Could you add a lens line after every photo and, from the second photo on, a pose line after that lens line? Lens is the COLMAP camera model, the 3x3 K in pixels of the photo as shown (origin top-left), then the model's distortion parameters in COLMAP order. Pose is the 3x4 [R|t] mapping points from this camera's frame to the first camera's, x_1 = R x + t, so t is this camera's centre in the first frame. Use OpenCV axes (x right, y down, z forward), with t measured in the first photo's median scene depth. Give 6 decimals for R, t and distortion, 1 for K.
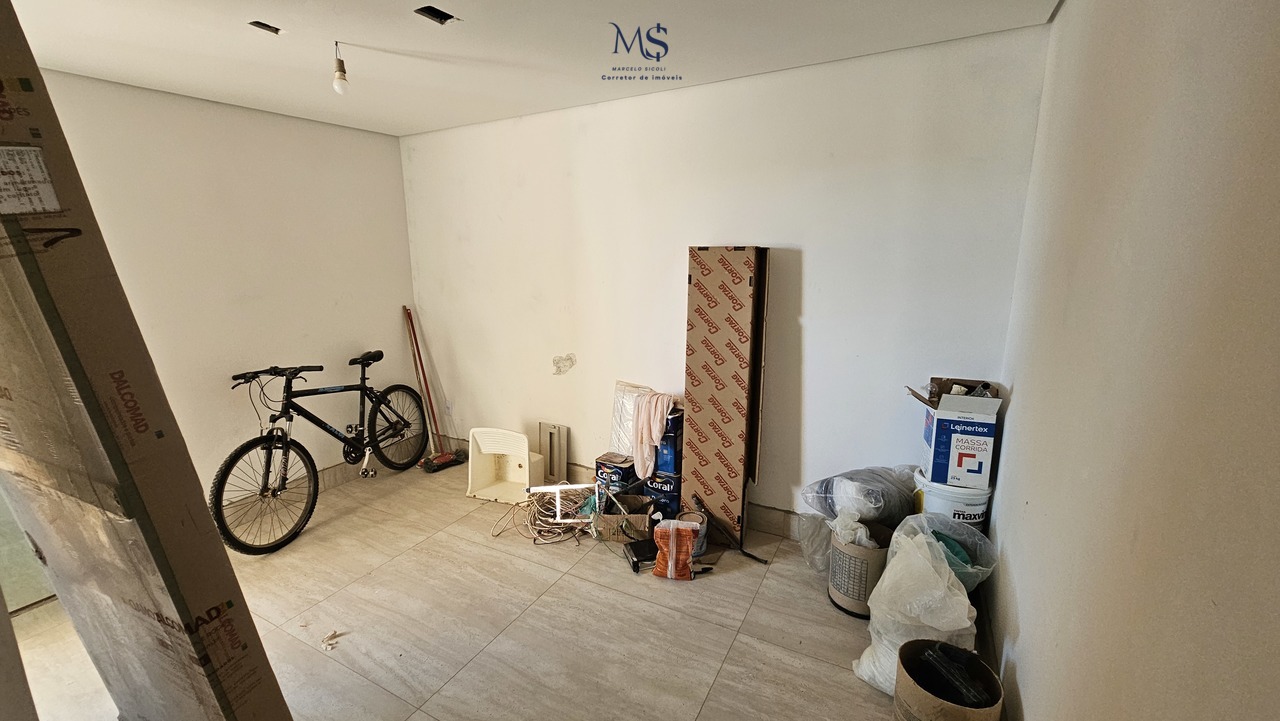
lens RADIAL K [[526.5, 0, 641.6], [0, 526.5, 364.4], [0, 0, 1]] dist [0.001078, -0.000009]
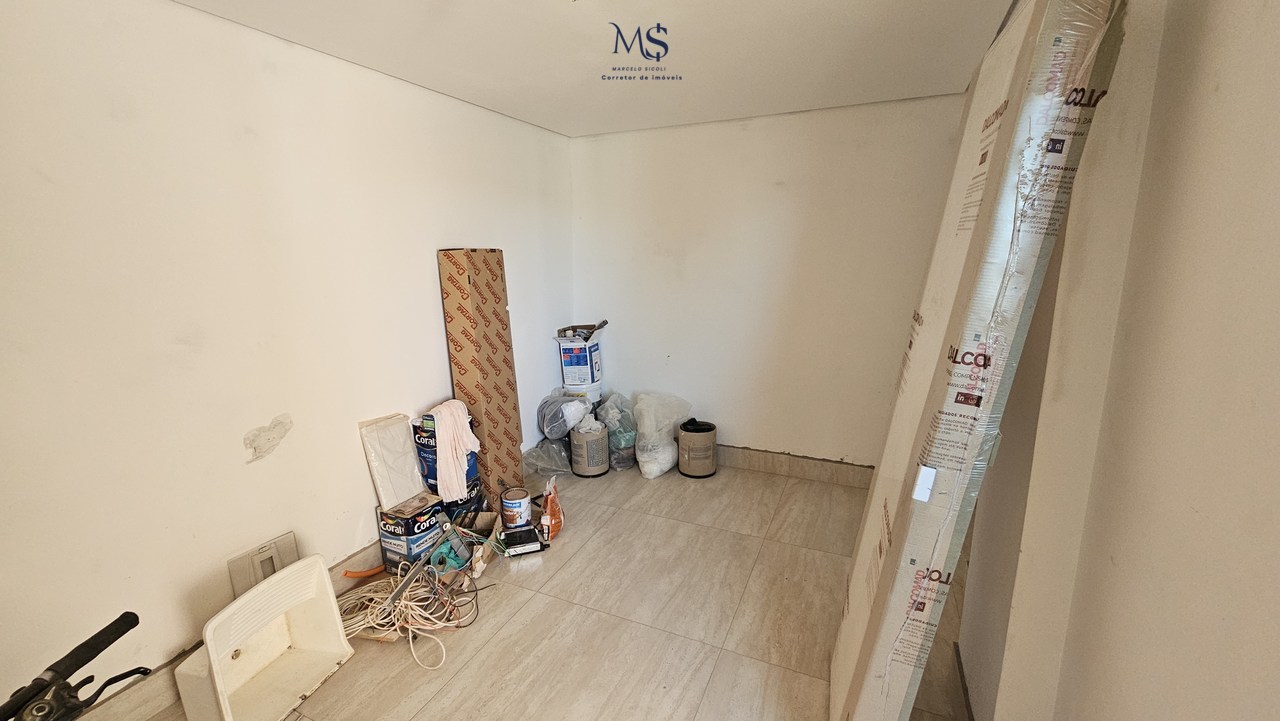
lens RADIAL K [[526.5, 0, 639.7], [0, 526.5, 358.3], [0, 0, 1]] dist [0.001078, -0.000009]
pose [[-0.079485, -0.188600, 0.978832, -1.022037], [0.224790, 0.953255, 0.201925, -0.153657], [-0.971160, 0.236081, -0.033374, 0.773326]]
